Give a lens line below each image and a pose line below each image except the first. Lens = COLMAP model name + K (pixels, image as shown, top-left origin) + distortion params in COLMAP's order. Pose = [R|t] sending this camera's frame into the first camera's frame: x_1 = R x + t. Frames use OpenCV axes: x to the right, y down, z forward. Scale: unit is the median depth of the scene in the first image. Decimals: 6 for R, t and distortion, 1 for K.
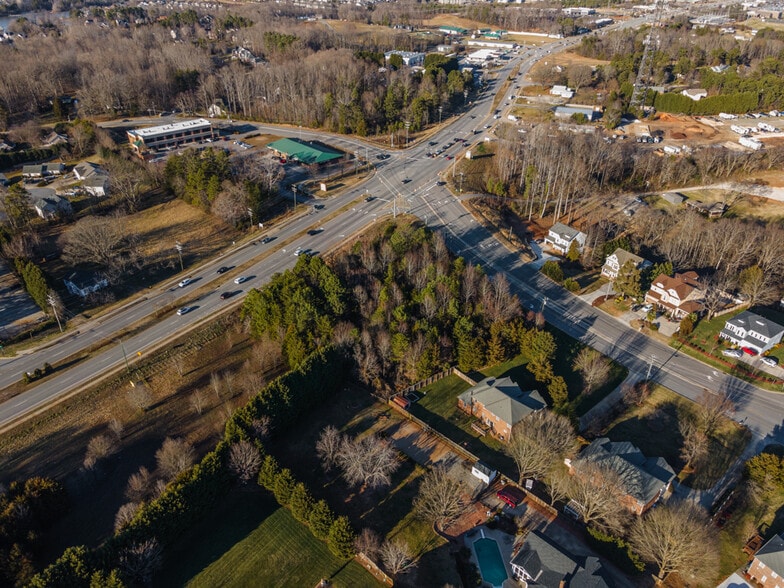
lens RADIAL K [[568.3, 0, 392.0], [0, 568.3, 294.0], [0, 0, 1]] dist [0.015490, 0.049878]
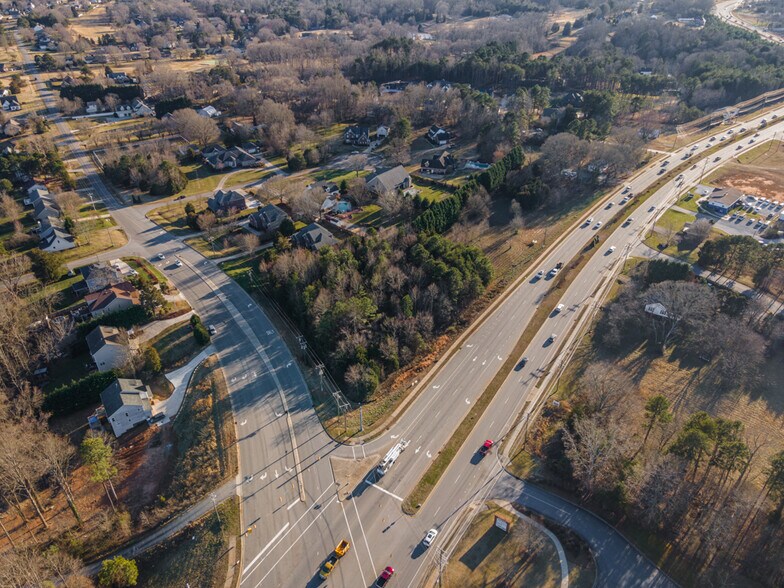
lens RADIAL K [[568.3, 0, 392.0], [0, 568.3, 294.0], [0, 0, 1]] dist [0.015490, 0.049878]
pose [[-0.999974, -0.007047, 0.001519, -0.030754], [-0.001709, 0.436445, 0.899729, -0.865128], [-0.007004, 0.899703, -0.436446, 1.274952]]
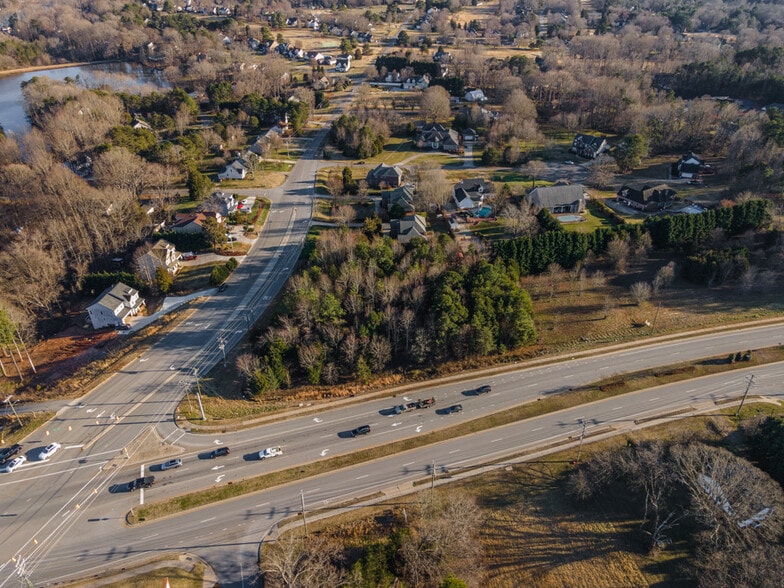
lens RADIAL K [[568.3, 0, 392.0], [0, 568.3, 294.0], [0, 0, 1]] dist [0.015490, 0.049878]
pose [[-0.768877, -0.350171, 0.534984, -0.450608], [0.328031, 0.502170, 0.800138, -0.666789], [-0.548838, 0.790699, -0.271240, 1.064190]]
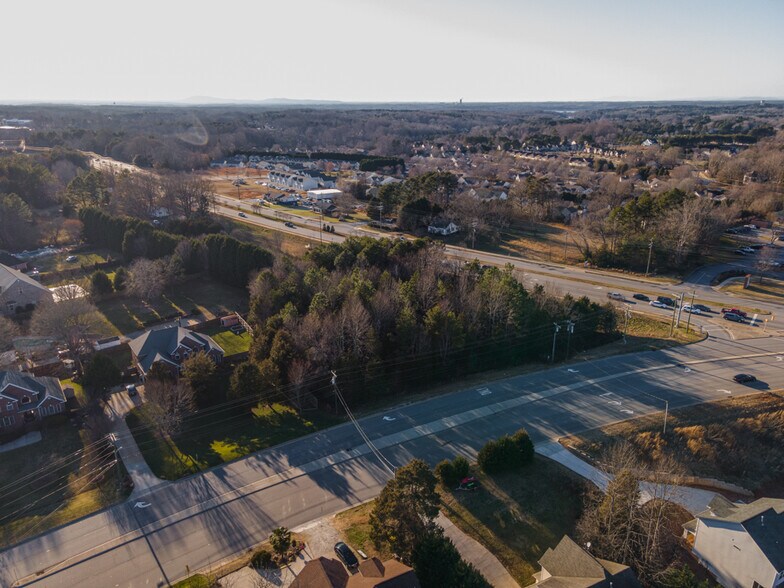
lens RADIAL K [[568.3, 0, 392.0], [0, 568.3, 294.0], [0, 0, 1]] dist [0.015490, 0.049878]
pose [[-0.113389, 0.308956, -0.944293, 0.635838], [-0.516120, 0.793809, 0.321695, -0.221593], [0.848978, 0.523845, 0.069449, 0.783751]]
